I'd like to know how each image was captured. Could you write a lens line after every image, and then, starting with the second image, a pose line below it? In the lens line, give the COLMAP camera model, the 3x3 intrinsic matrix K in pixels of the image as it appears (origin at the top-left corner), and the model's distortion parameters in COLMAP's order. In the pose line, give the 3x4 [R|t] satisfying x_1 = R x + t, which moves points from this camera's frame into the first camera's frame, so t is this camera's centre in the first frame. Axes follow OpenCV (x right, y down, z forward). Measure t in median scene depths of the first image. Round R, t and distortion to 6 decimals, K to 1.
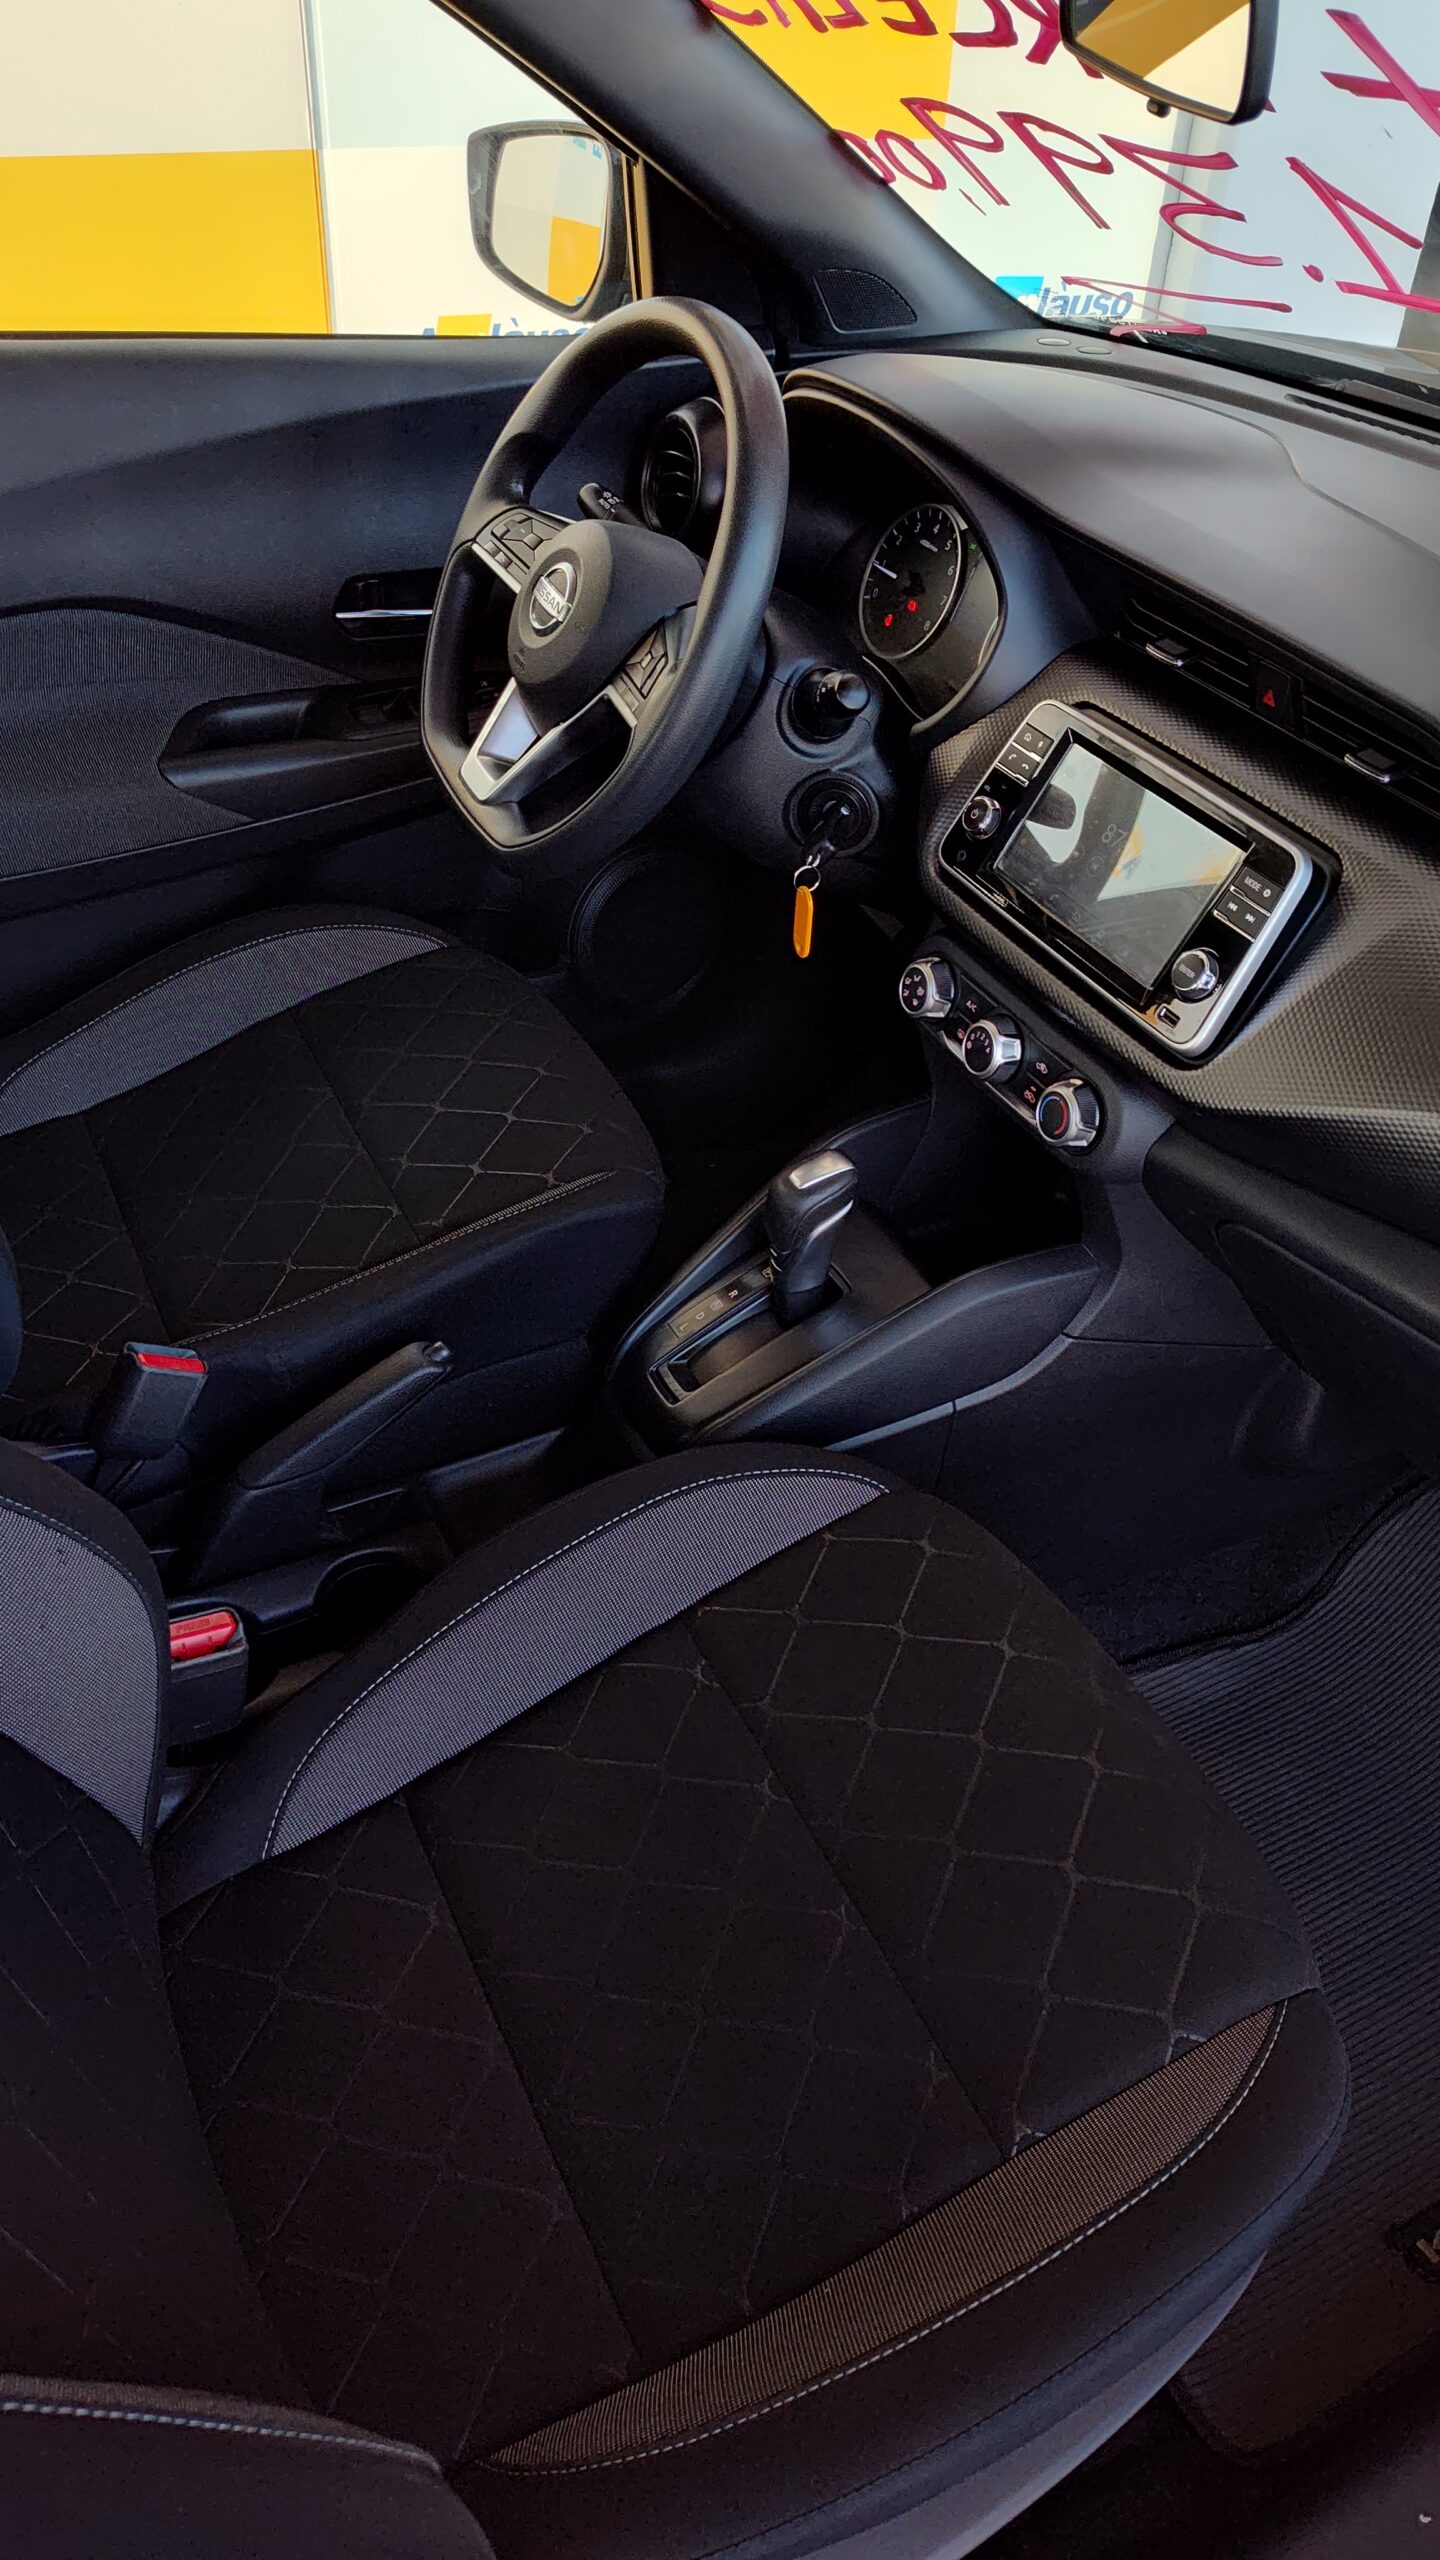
lens RADIAL K [[1753.1, 0, 721.7], [0, 1753.1, 1289.2], [0, 0, 1]] dist [0.049368, -0.058703]
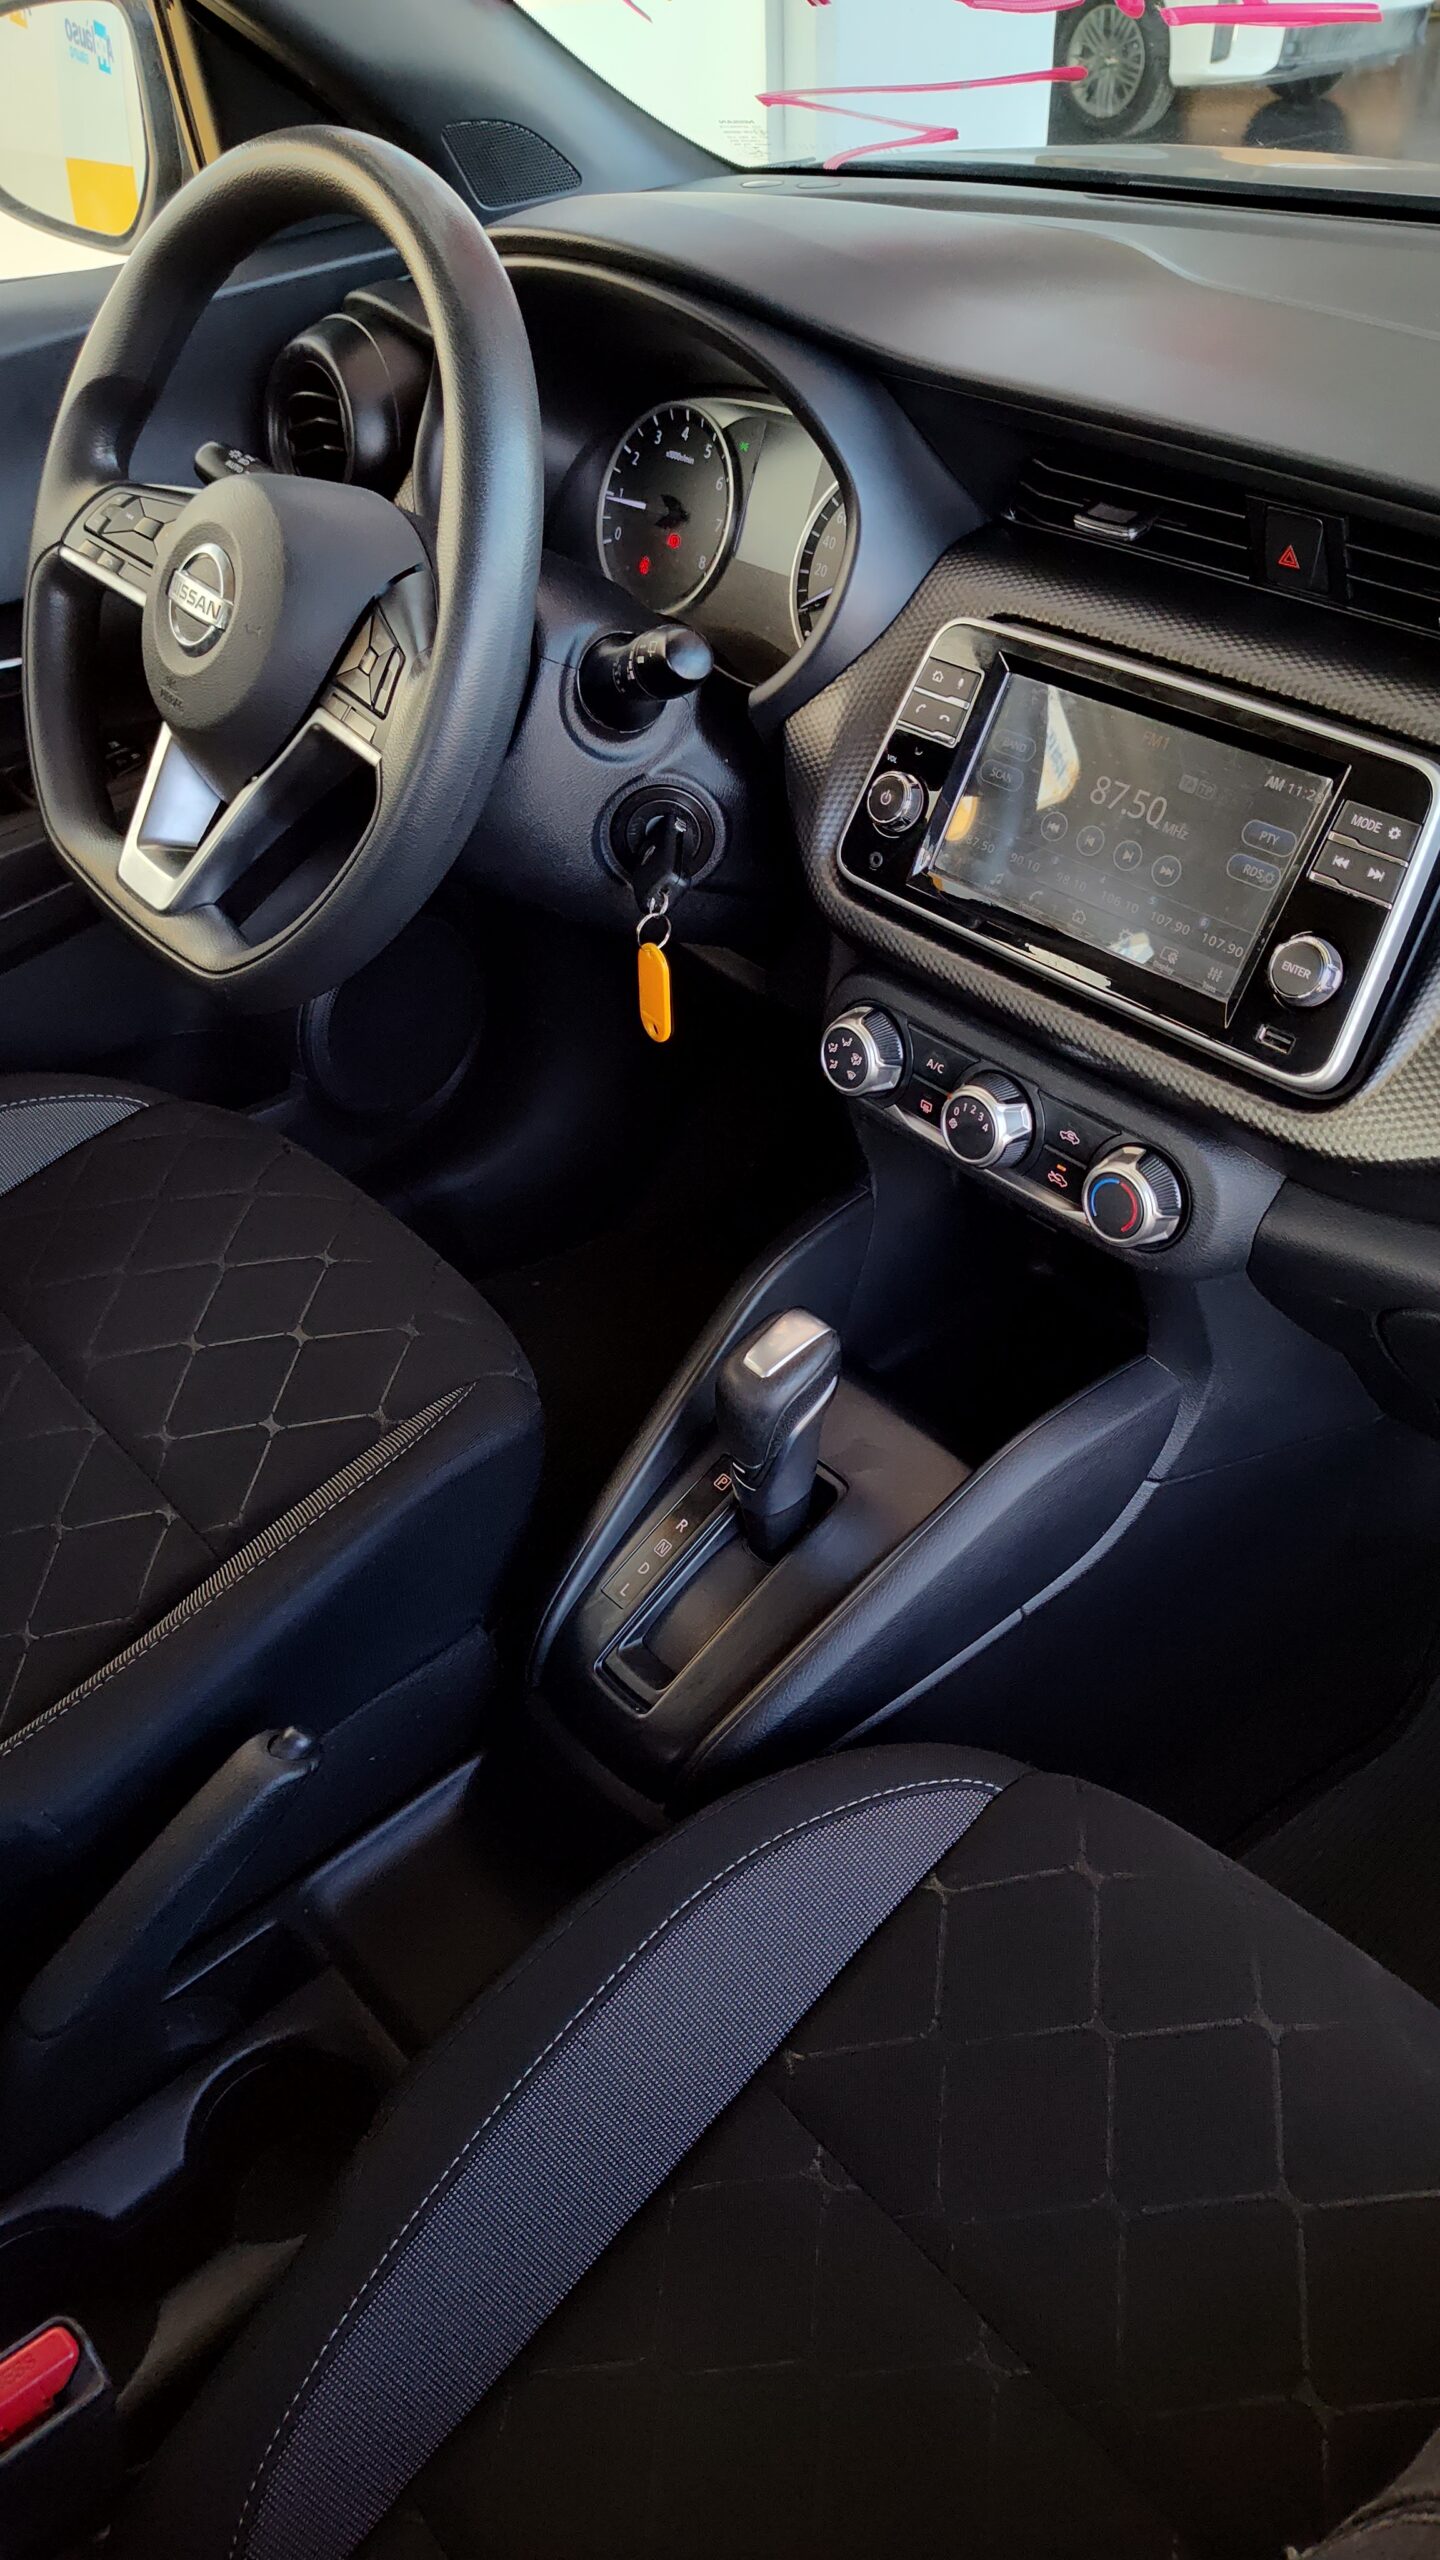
lens RADIAL K [[1745.6, 0, 721.4], [0, 1745.6, 1302.8], [0, 0, 1]] dist [0.053400, -0.077830]
pose [[0.964887, -0.222967, 0.138851, -0.057893], [0.221636, 0.974804, 0.025176, -0.102405], [-0.140966, 0.006483, 0.989993, 0.308853]]
